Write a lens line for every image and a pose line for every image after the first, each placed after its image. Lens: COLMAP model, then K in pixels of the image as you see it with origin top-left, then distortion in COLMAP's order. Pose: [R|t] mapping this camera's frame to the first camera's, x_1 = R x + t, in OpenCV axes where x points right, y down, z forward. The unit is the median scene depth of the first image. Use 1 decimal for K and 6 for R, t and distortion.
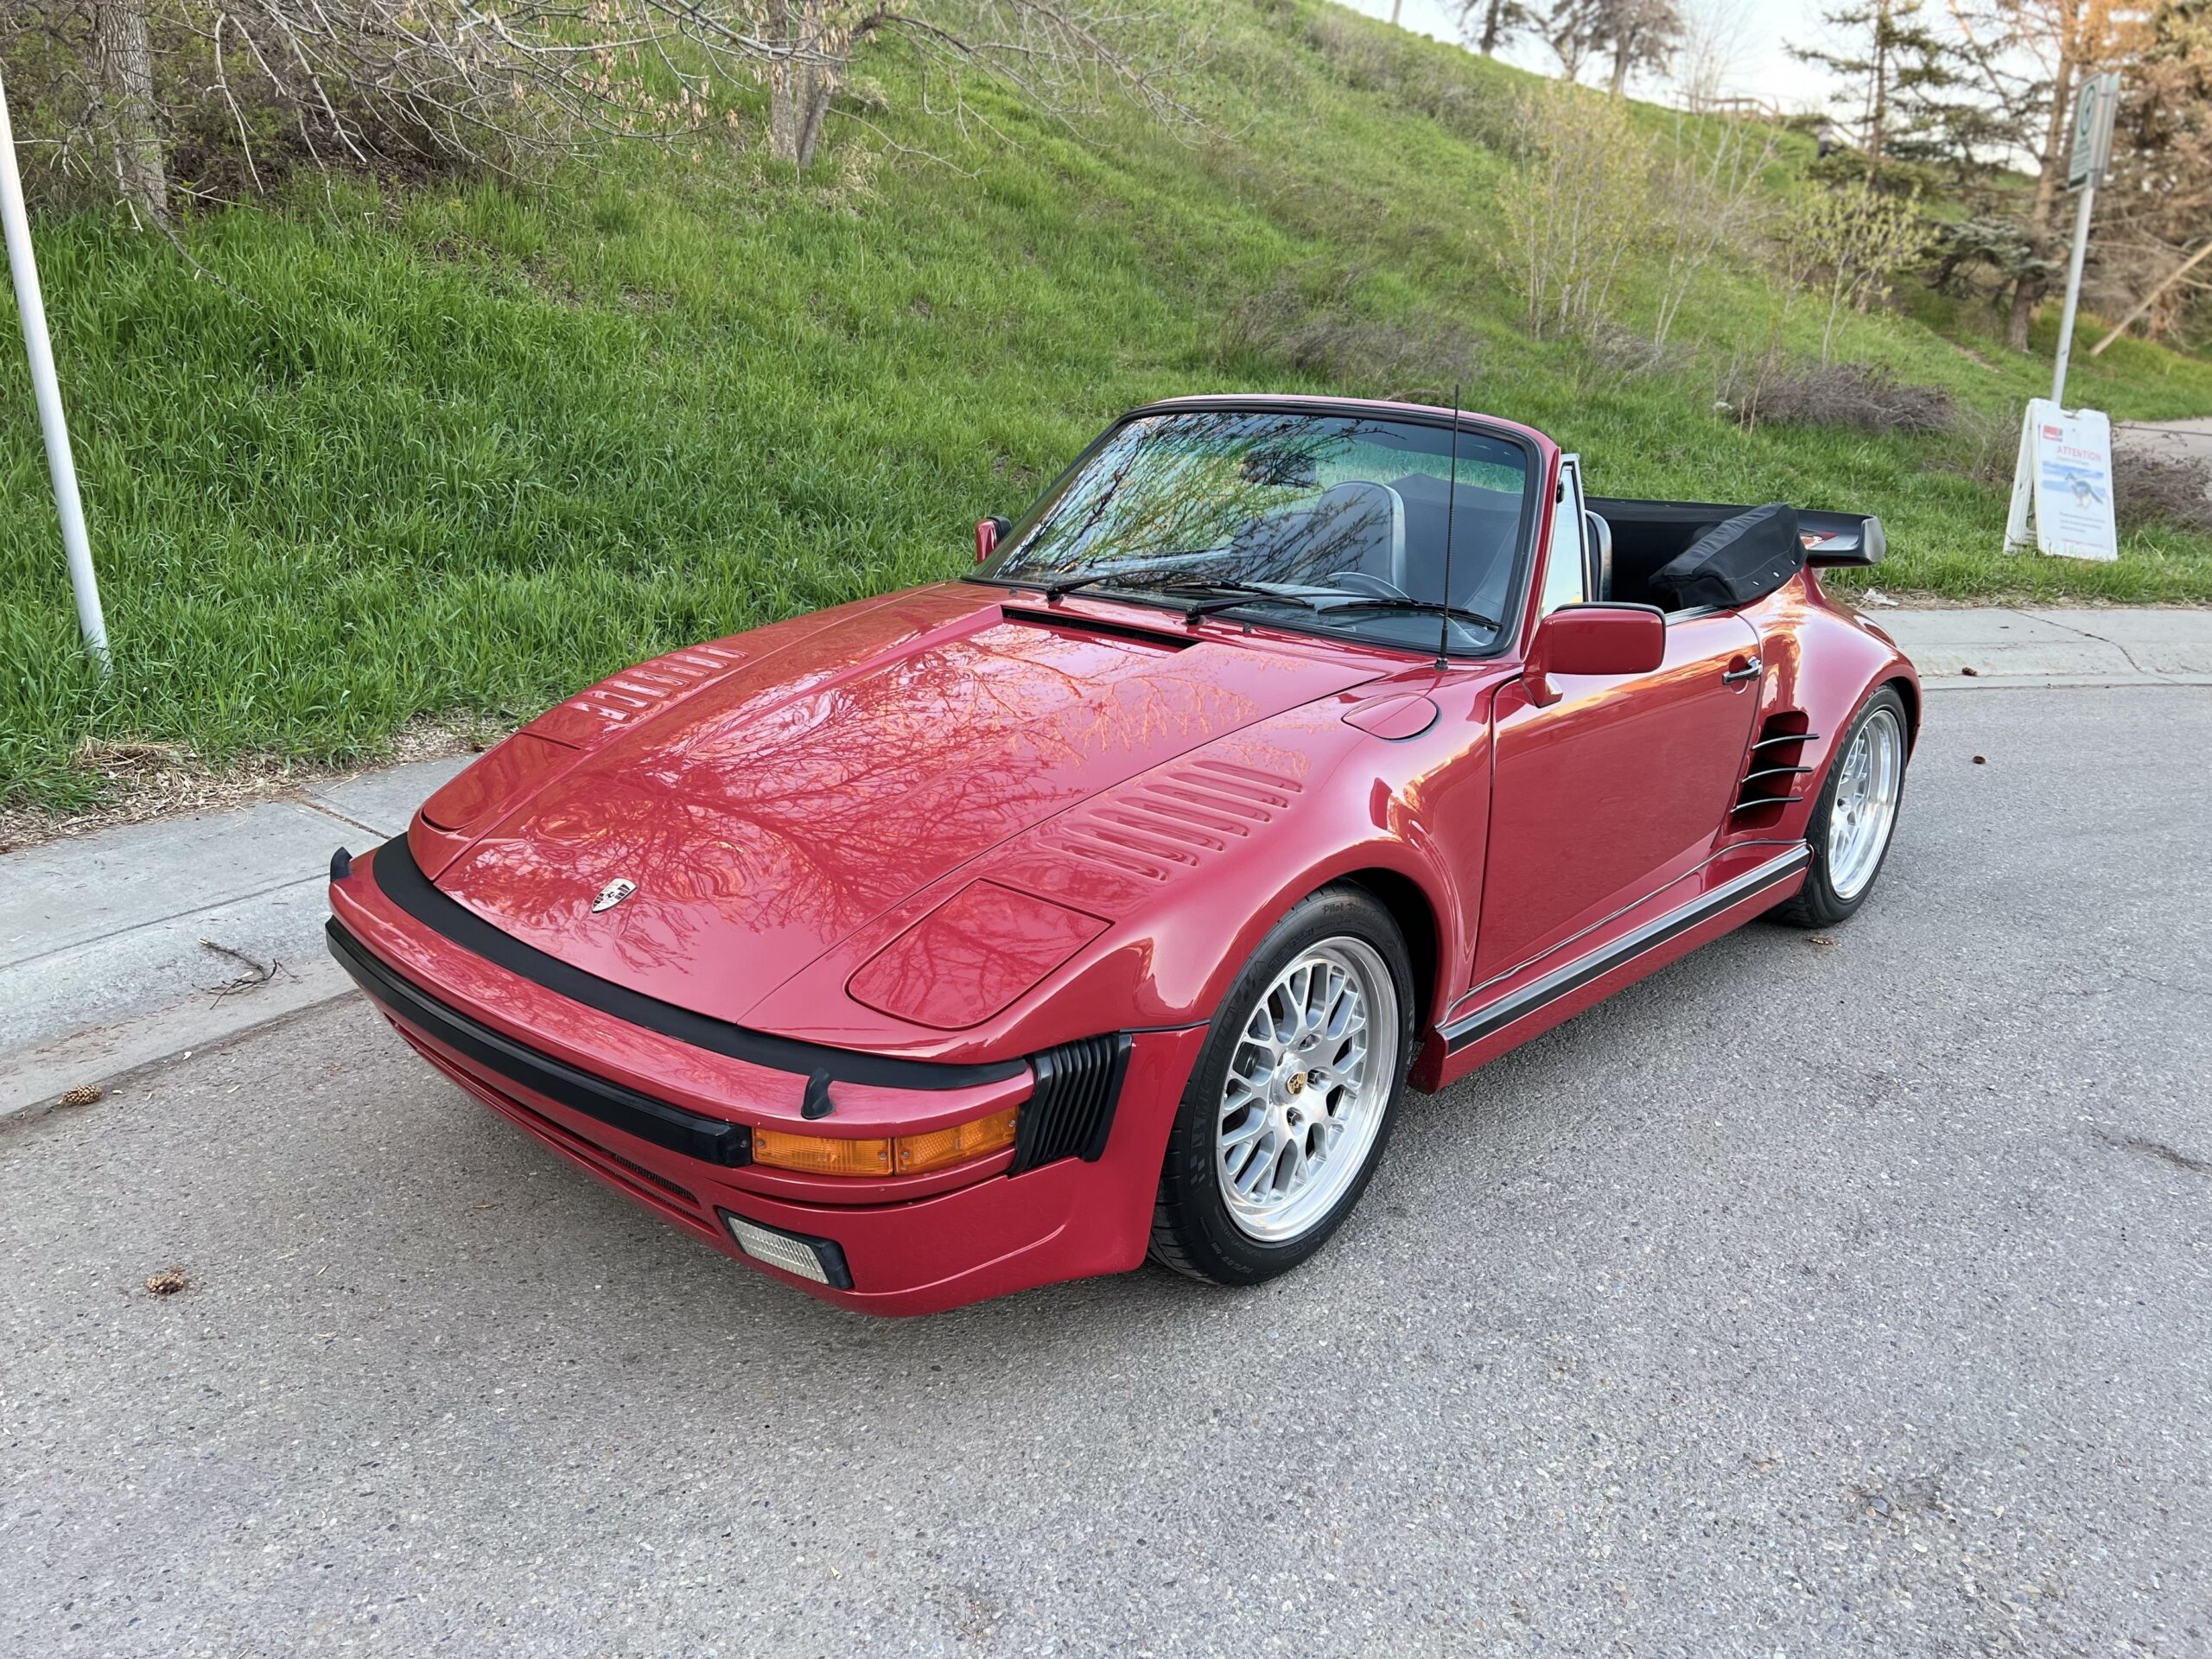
lens RADIAL K [[1678.7, 0, 1142.2], [0, 1678.7, 853.7], [0, 0, 1]] dist [0.043994, -0.042762]
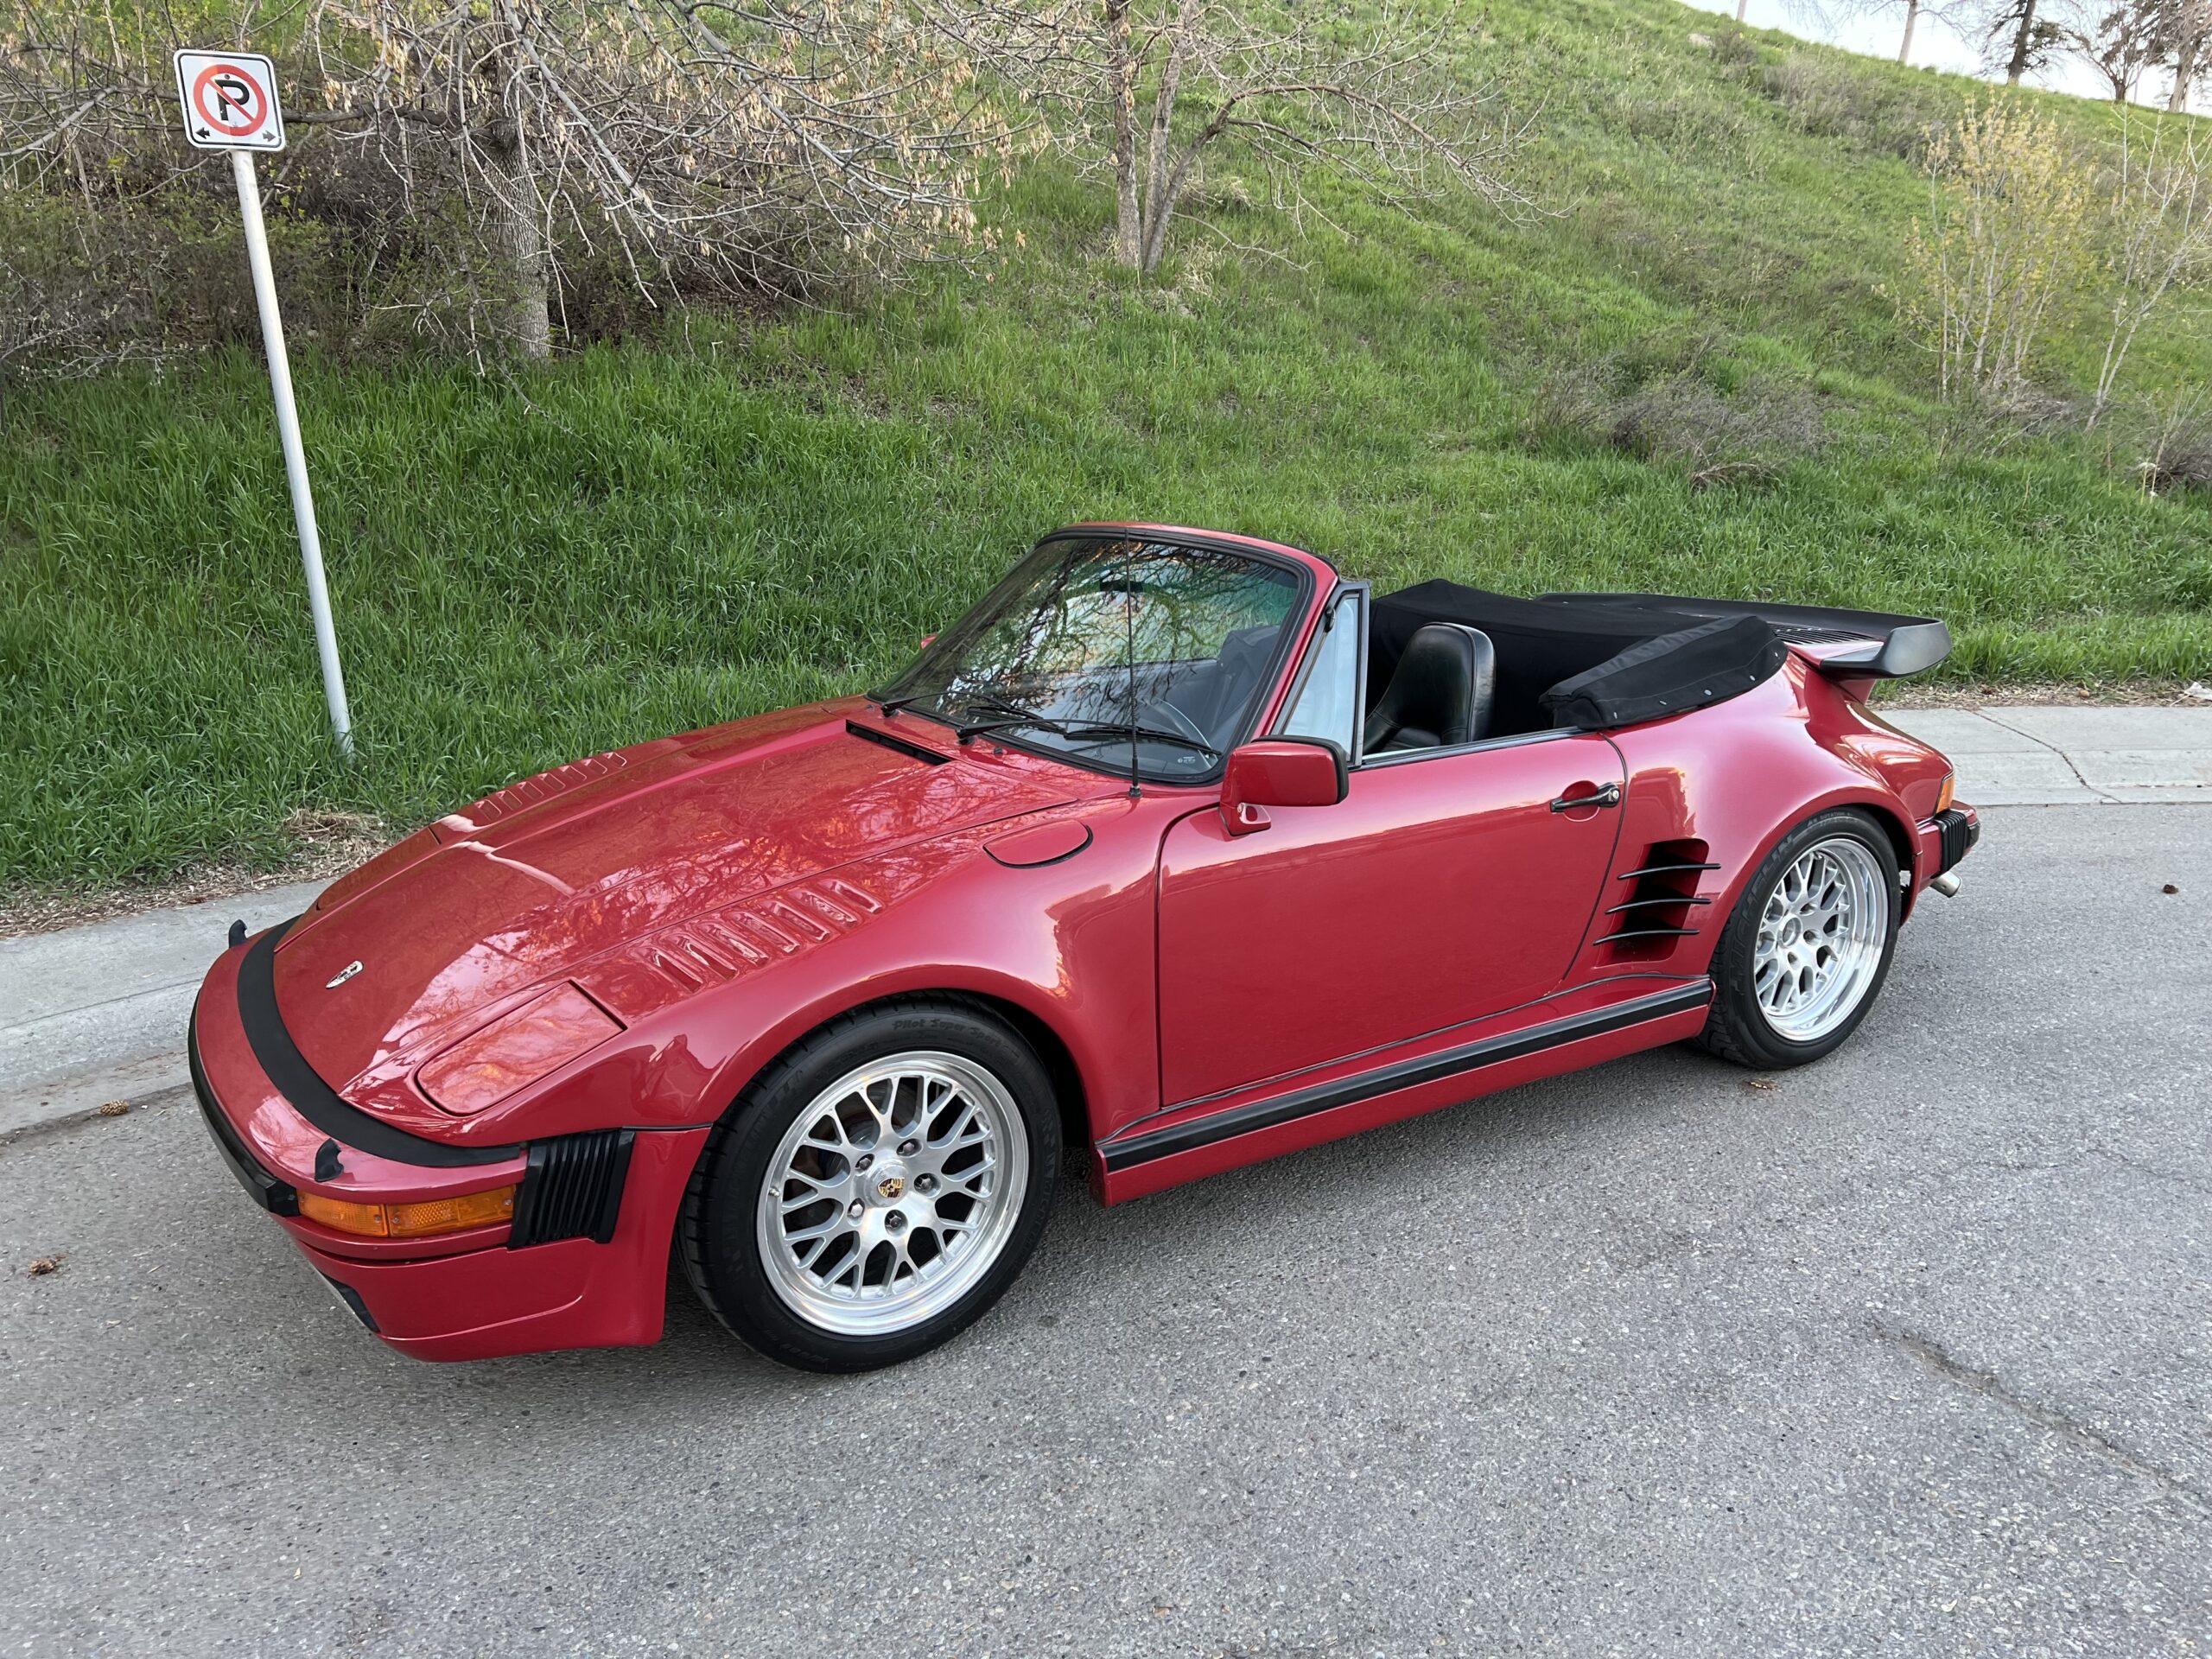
lens RADIAL K [[1678.7, 0, 1148.4], [0, 1678.7, 880.8], [0, 0, 1]] dist [0.043994, -0.042762]
pose [[0.959271, 0.040661, -0.279547, 0.292404], [-0.047227, 0.998743, -0.016792, -0.024819], [0.278513, 0.029311, 0.959985, 0.012430]]
